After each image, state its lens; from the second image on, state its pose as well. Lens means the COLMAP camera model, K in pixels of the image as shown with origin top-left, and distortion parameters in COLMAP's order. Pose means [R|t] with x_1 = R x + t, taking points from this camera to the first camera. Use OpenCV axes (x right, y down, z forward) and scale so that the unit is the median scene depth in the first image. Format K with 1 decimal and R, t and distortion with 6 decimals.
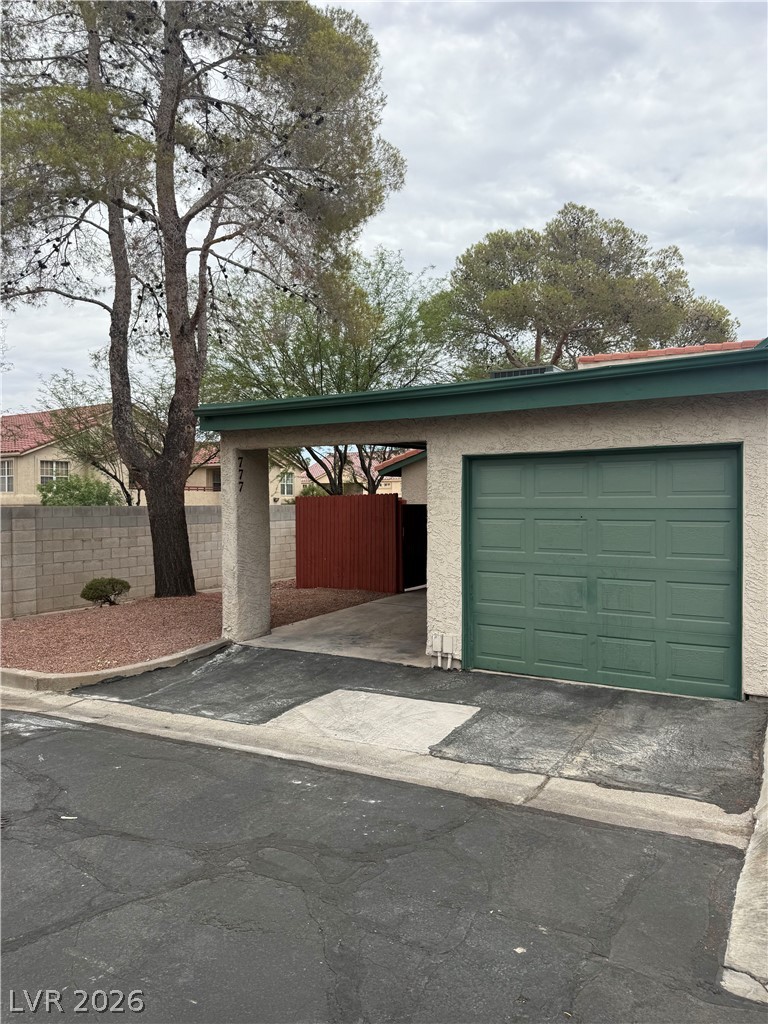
lens RADIAL K [[731.2, 0, 385.4], [0, 731.2, 507.1], [0, 0, 1]] dist [0.058147, -0.079879]
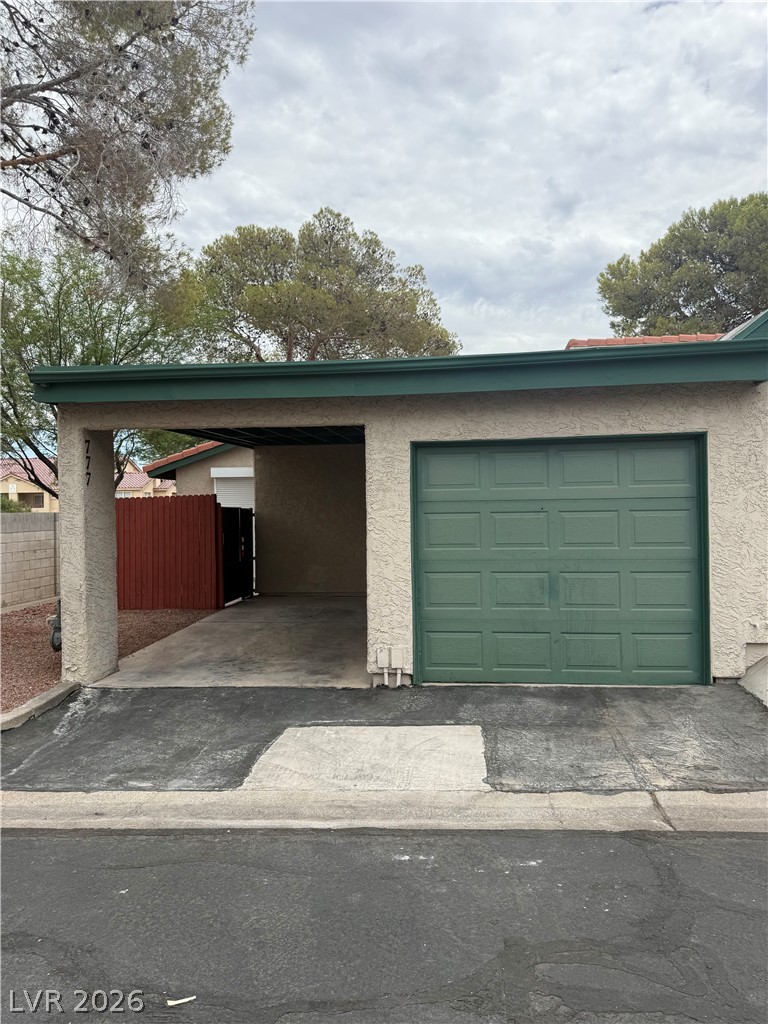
lens RADIAL K [[731.2, 0, 393.0], [0, 731.2, 508.6], [0, 0, 1]] dist [0.058147, -0.079879]
pose [[0.906801, -0.009424, 0.421455, -0.316622], [0.015655, 0.999813, -0.011326, 0.021656], [-0.421269, 0.016868, 0.906779, 0.233674]]
